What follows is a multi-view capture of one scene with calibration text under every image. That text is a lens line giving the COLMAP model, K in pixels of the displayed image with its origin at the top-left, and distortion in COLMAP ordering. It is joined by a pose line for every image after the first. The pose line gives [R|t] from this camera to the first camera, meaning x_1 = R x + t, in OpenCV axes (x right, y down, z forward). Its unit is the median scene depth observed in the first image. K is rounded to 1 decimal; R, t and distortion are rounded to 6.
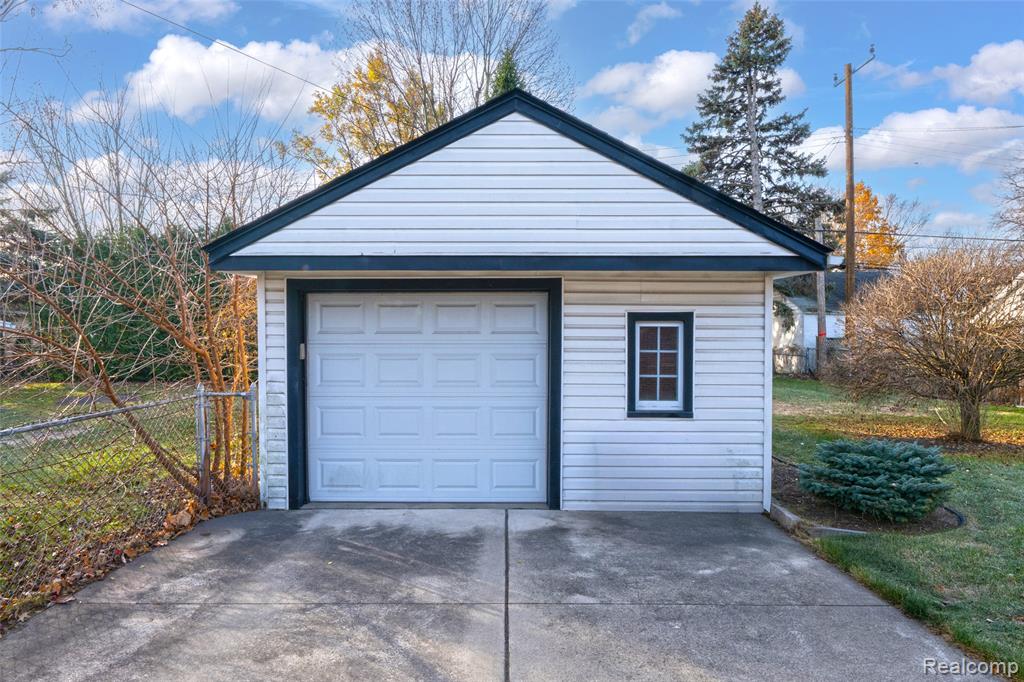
lens RADIAL K [[536.7, 0, 512.0], [0, 536.7, 341.0], [0, 0, 1]] dist [-0.017883, 0.000294]
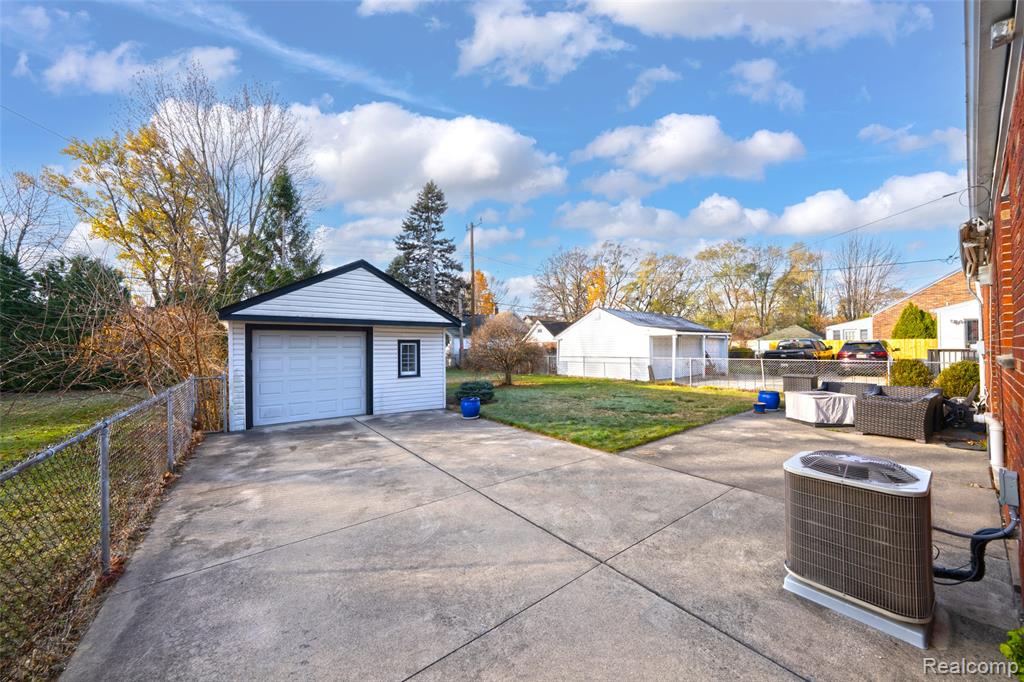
lens RADIAL K [[356.4, 0, 512.0], [0, 356.4, 341.0], [0, 0, 1]] dist [-0.014010, 0.000047]
pose [[0.787599, 0.004974, 0.616168, -0.117742], [0.015280, 0.999502, -0.027600, 0.003268], [-0.615999, 0.031152, 0.787131, -0.210209]]
